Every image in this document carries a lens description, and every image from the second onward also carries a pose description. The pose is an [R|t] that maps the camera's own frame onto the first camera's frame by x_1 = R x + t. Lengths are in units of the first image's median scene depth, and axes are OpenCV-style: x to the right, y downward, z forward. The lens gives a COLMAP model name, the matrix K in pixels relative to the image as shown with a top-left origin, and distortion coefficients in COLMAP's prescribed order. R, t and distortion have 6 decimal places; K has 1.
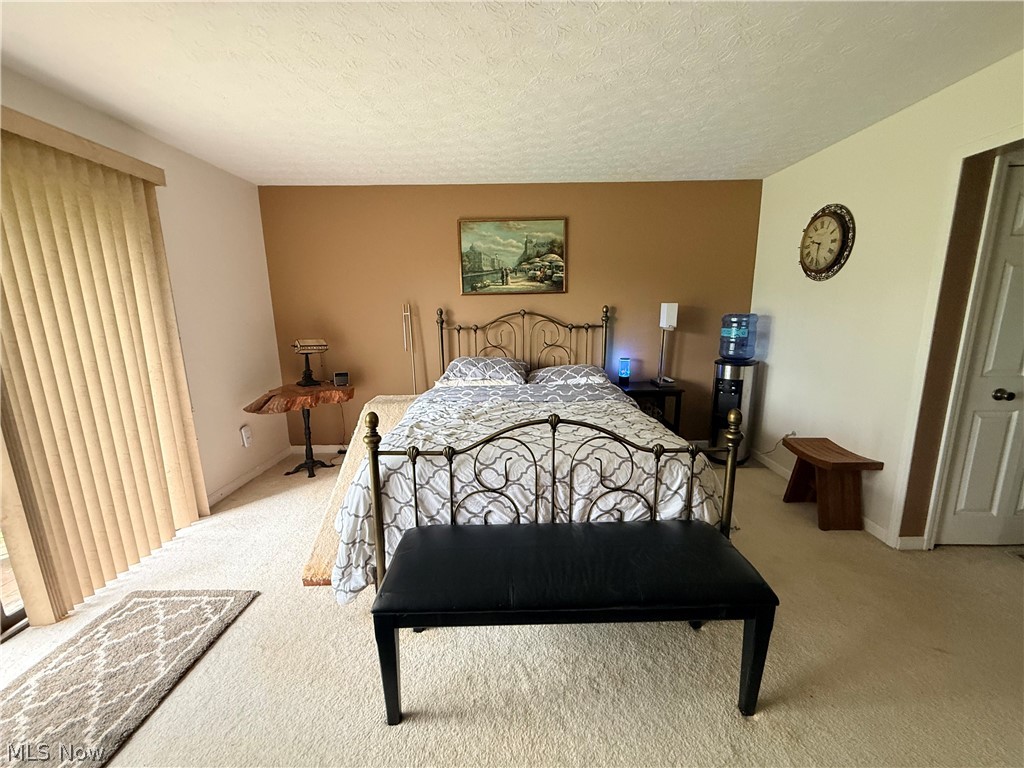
lens RADIAL K [[409.5, 0, 512.3], [0, 409.5, 386.2], [0, 0, 1]] dist [-0.000239, 0.000132]
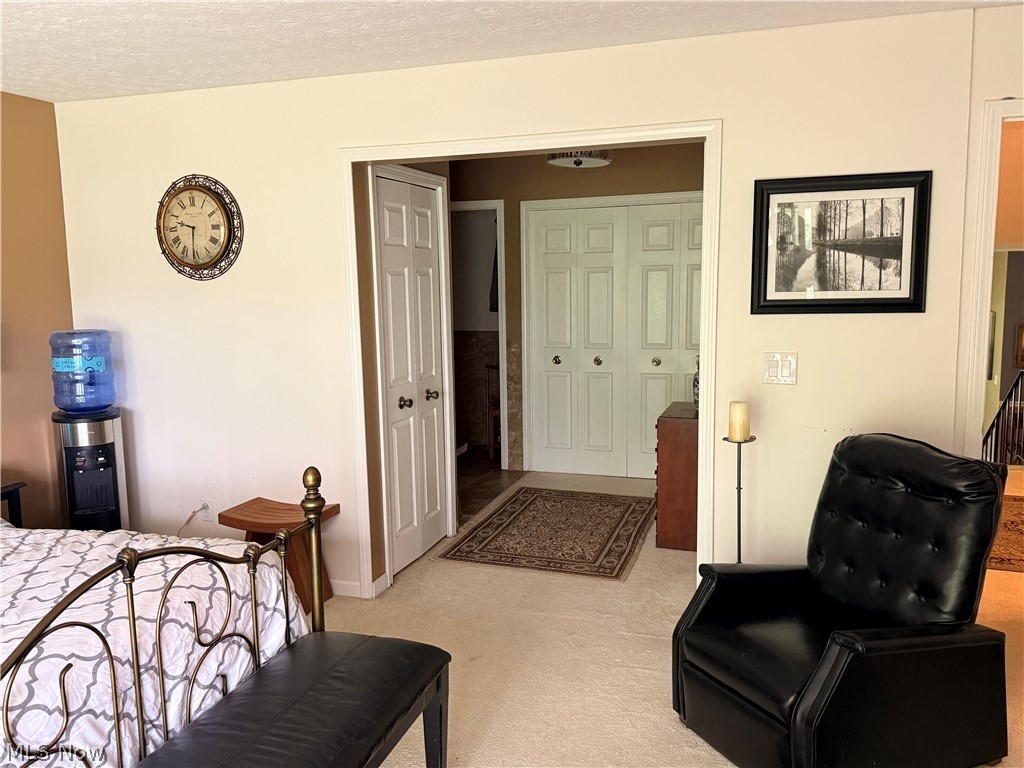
lens RADIAL K [[825.8, 0, 508.6], [0, 825.8, 388.4], [0, 0, 1]] dist [0.058819, -0.113669]
pose [[0.306530, -0.119061, 0.944385, -0.709342], [0.192542, 0.979392, 0.060978, -0.101368], [-0.932184, 0.163142, 0.323138, 0.143360]]
